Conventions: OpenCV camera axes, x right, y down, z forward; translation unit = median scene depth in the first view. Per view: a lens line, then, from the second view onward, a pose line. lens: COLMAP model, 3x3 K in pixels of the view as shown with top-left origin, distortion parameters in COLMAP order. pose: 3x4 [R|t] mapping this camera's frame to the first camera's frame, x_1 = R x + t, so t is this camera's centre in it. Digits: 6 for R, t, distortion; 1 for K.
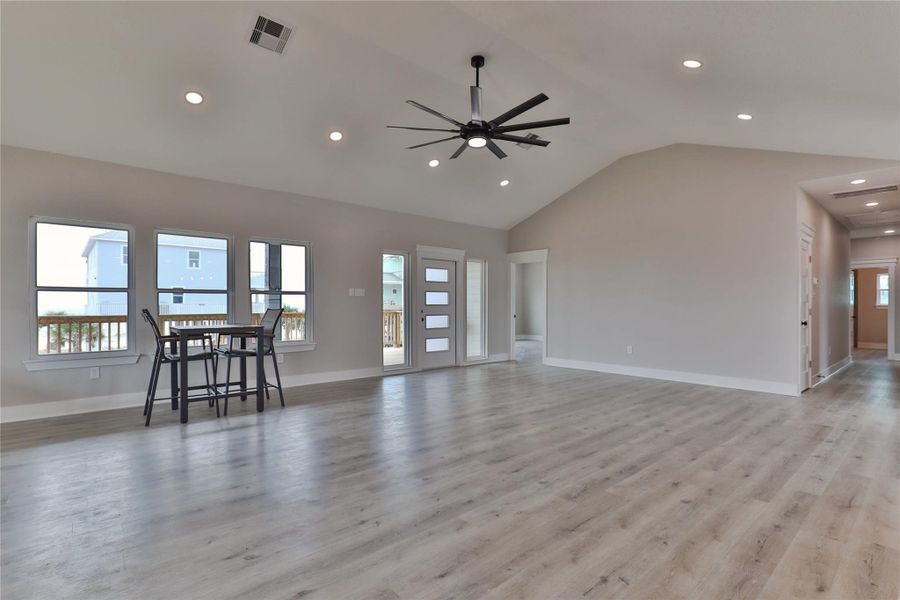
lens RADIAL K [[438.3, 0, 454.2], [0, 438.3, 307.8], [0, 0, 1]] dist [-0.010867, 0.000339]
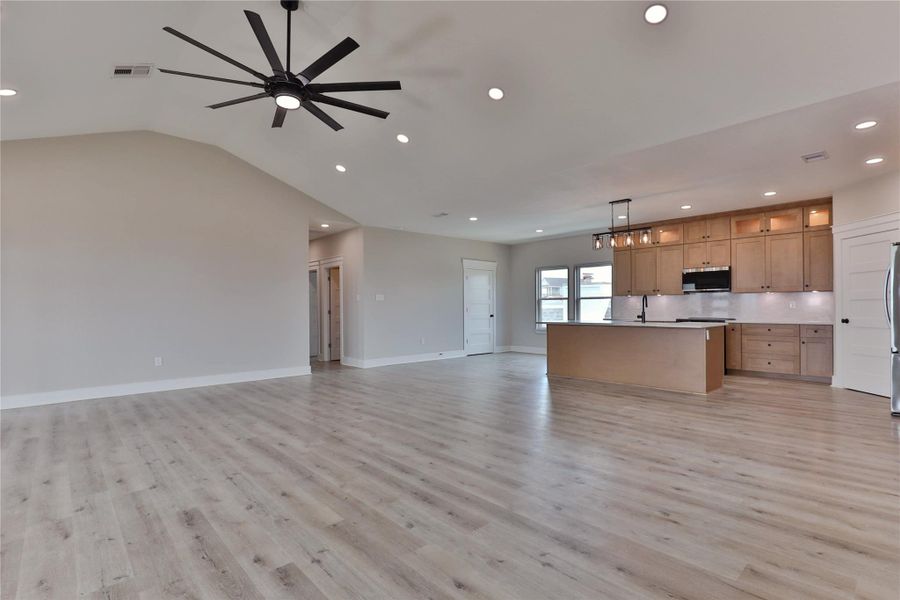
lens RADIAL K [[438.3, 0, 454.2], [0, 438.3, 307.8], [0, 0, 1]] dist [-0.010867, 0.000339]
pose [[-0.025756, -0.002771, 0.999664, -0.733829], [0.011861, 0.999925, 0.003077, -0.004672], [-0.999598, 0.011937, -0.025722, 0.710610]]
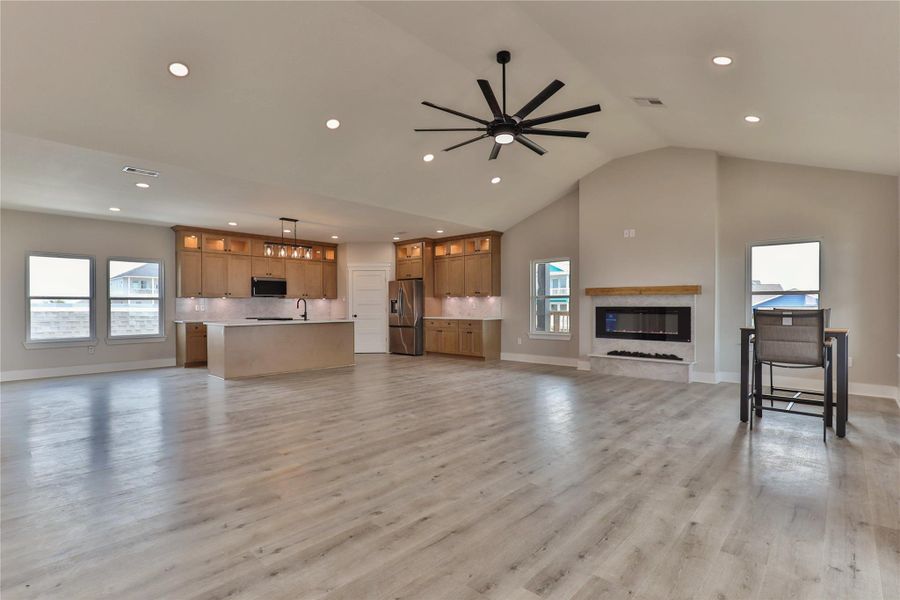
lens RADIAL K [[430.0, 0, 449.9], [0, 430.0, 303.9], [0, 0, 1]] dist [-0.023117, -0.000015]
pose [[-0.995028, 0.002375, -0.099564, 0.265420], [0.002561, 0.999995, -0.001734, -0.009020], [0.099559, -0.001981, -0.995030, 1.910374]]
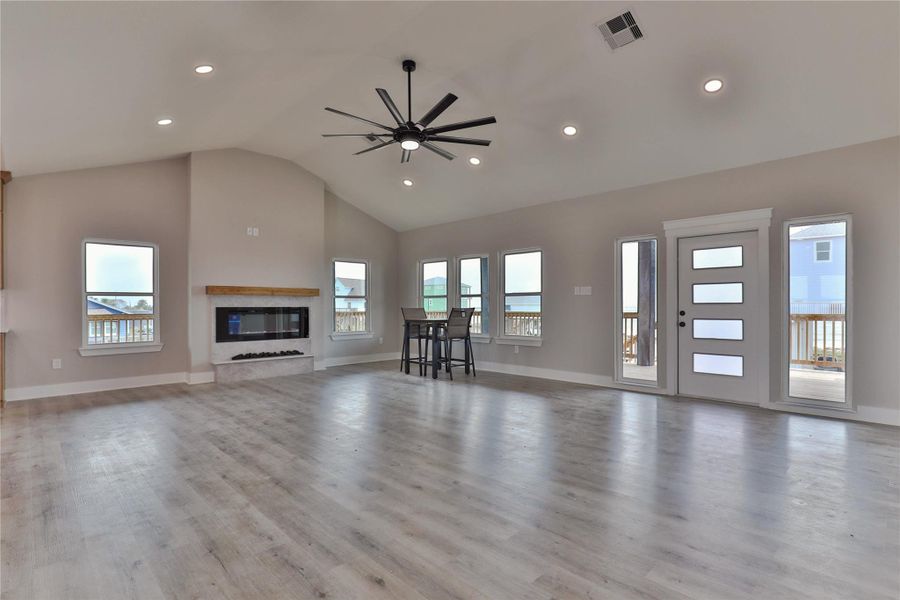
lens RADIAL K [[438.3, 0, 454.2], [0, 438.3, 307.8], [0, 0, 1]] dist [-0.010867, 0.000339]
pose [[0.053644, 0.006211, -0.998541, 1.064838], [-0.000179, 0.999981, 0.006210, -0.007482], [0.998560, -0.000154, 0.053644, 1.030055]]
